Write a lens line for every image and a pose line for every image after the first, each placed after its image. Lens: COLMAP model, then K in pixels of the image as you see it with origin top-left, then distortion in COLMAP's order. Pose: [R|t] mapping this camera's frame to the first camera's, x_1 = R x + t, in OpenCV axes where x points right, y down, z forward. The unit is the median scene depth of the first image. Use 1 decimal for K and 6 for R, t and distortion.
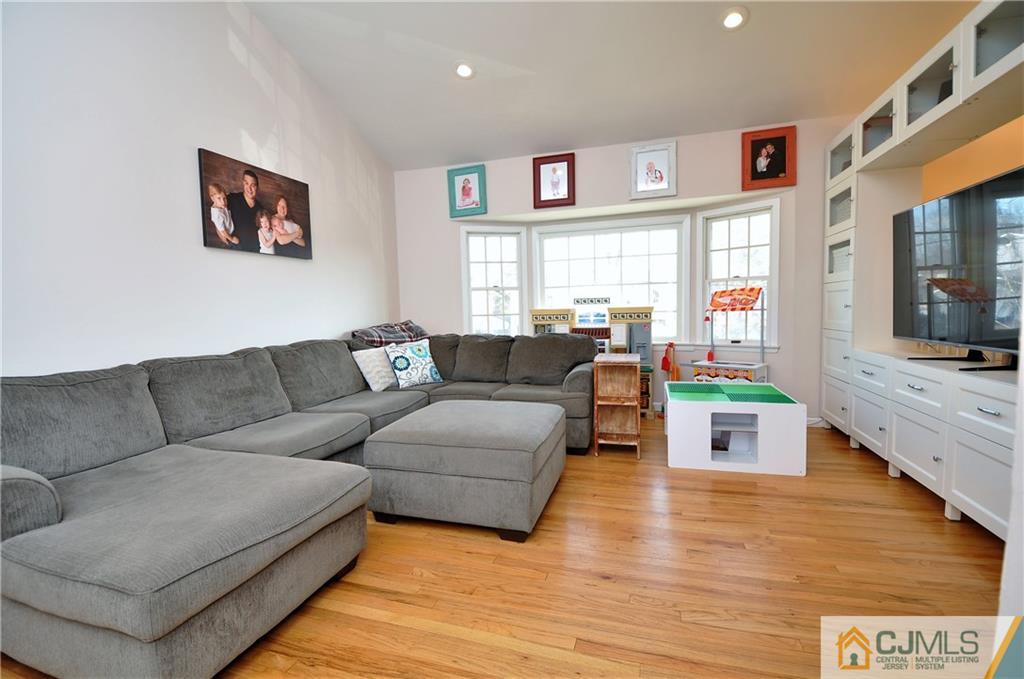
lens RADIAL K [[452.2, 0, 511.1], [0, 452.2, 340.4], [0, 0, 1]] dist [0.003948, -0.000617]
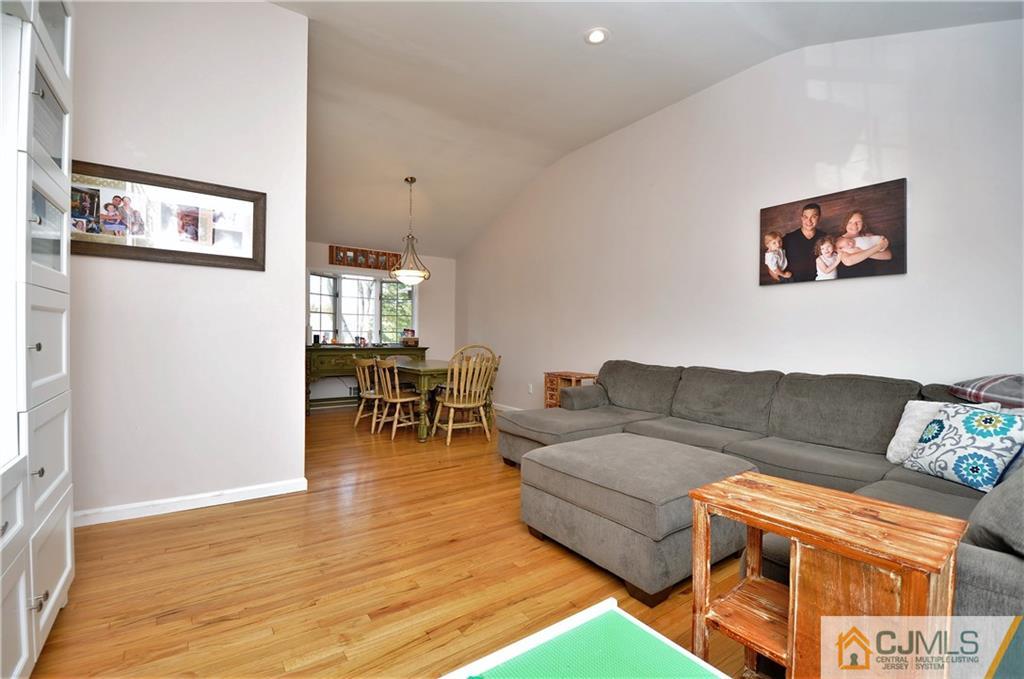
lens RADIAL K [[452.2, 0, 506.9], [0, 452.2, 339.5], [0, 0, 1]] dist [0.003948, -0.000617]
pose [[-0.584596, 0.021007, -0.811053, 0.658584], [-0.054594, 0.996380, 0.065158, -0.090322], [0.809486, 0.082370, -0.581333, 1.028311]]
